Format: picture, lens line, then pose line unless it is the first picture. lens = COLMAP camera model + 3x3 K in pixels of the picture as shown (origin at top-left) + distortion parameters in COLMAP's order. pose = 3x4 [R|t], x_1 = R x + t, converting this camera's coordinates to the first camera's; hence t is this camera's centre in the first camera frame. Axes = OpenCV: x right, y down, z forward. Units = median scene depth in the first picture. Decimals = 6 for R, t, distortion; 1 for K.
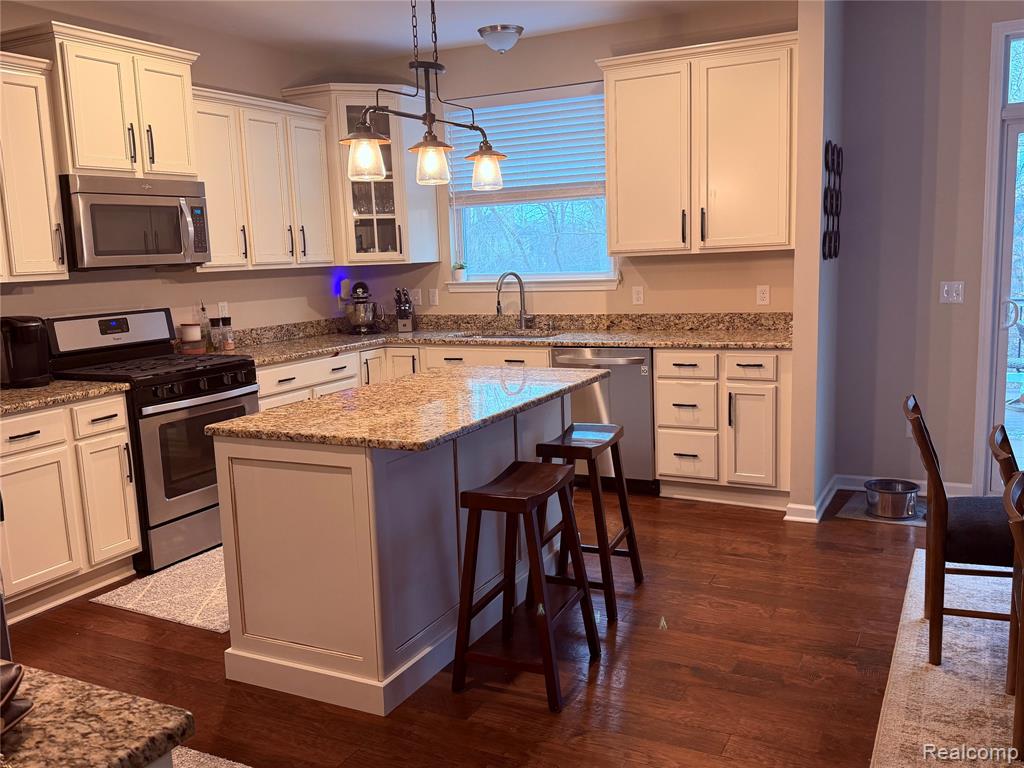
lens RADIAL K [[889.5, 0, 512.1], [0, 889.5, 384.1], [0, 0, 1]] dist [-0.011452, -0.014660]
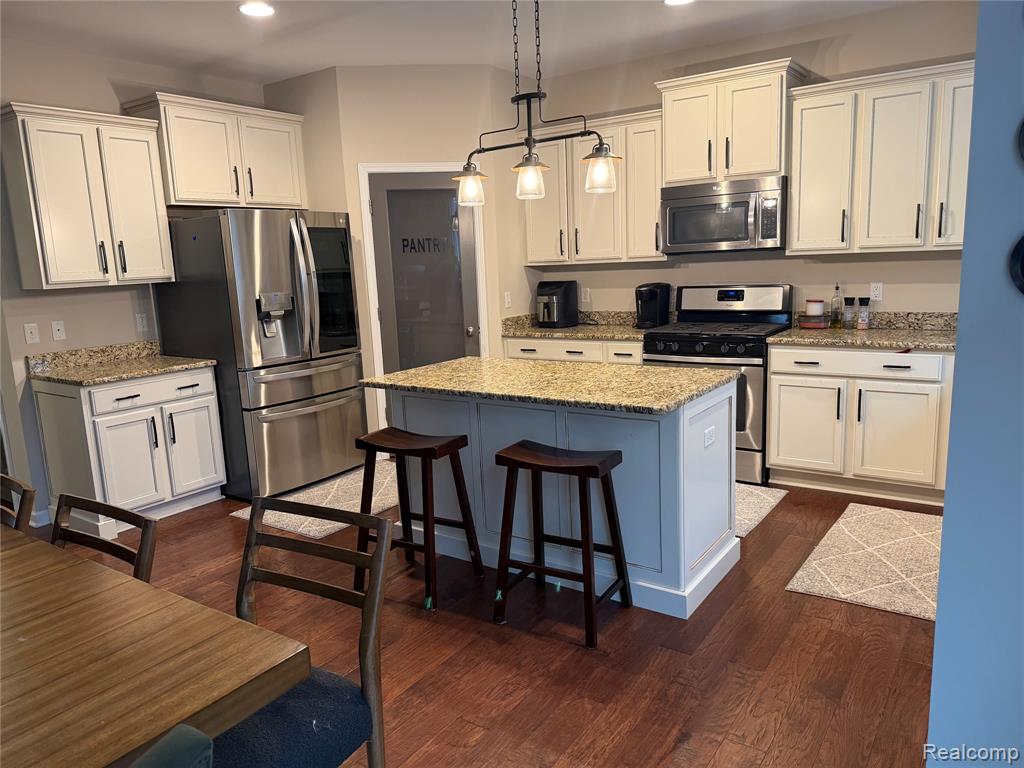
lens RADIAL K [[720.6, 0, 510.9], [0, 720.6, 383.6], [0, 0, 1]] dist [-0.022220, -0.001678]
pose [[-0.126555, 0.209531, -0.969578, 0.644103], [-0.099084, 0.969878, 0.222529, -0.141852], [0.986999, 0.124231, -0.101982, 0.797376]]
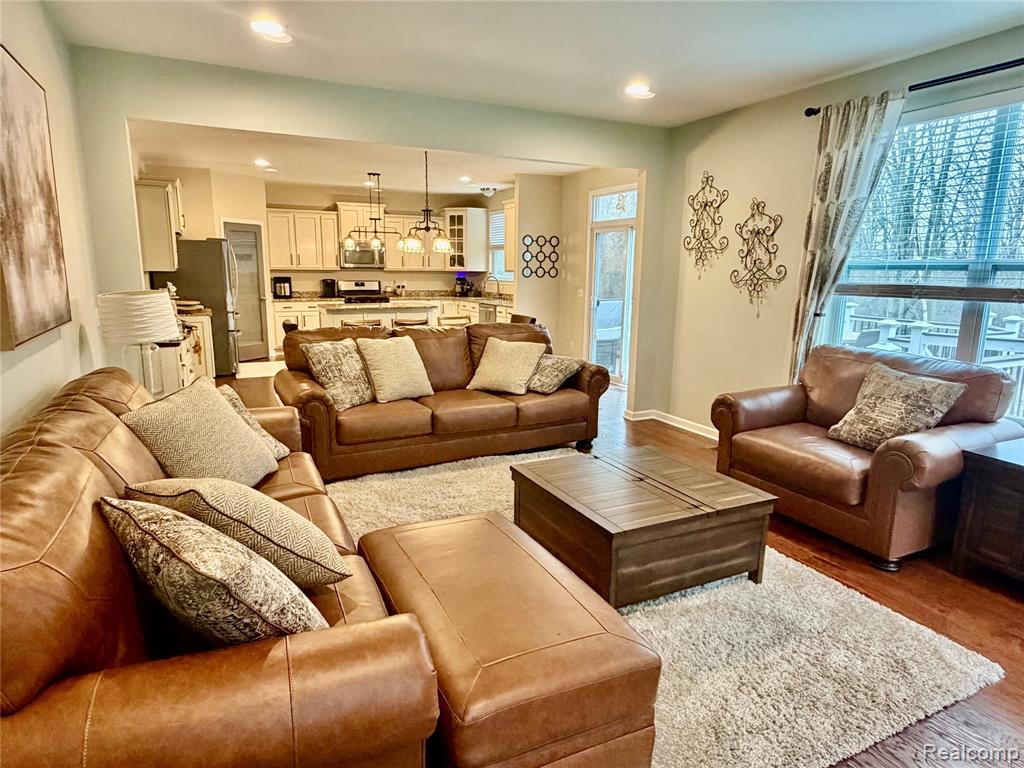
lens RADIAL K [[605.7, 0, 510.8], [0, 605.7, 388.0], [0, 0, 1]] dist [0.004872, 0.000308]
pose [[0.804902, 0.156278, -0.572460, 1.453418], [-0.127012, 0.987713, 0.091057, 0.044736], [0.579656, -0.000583, 0.814861, -0.598843]]
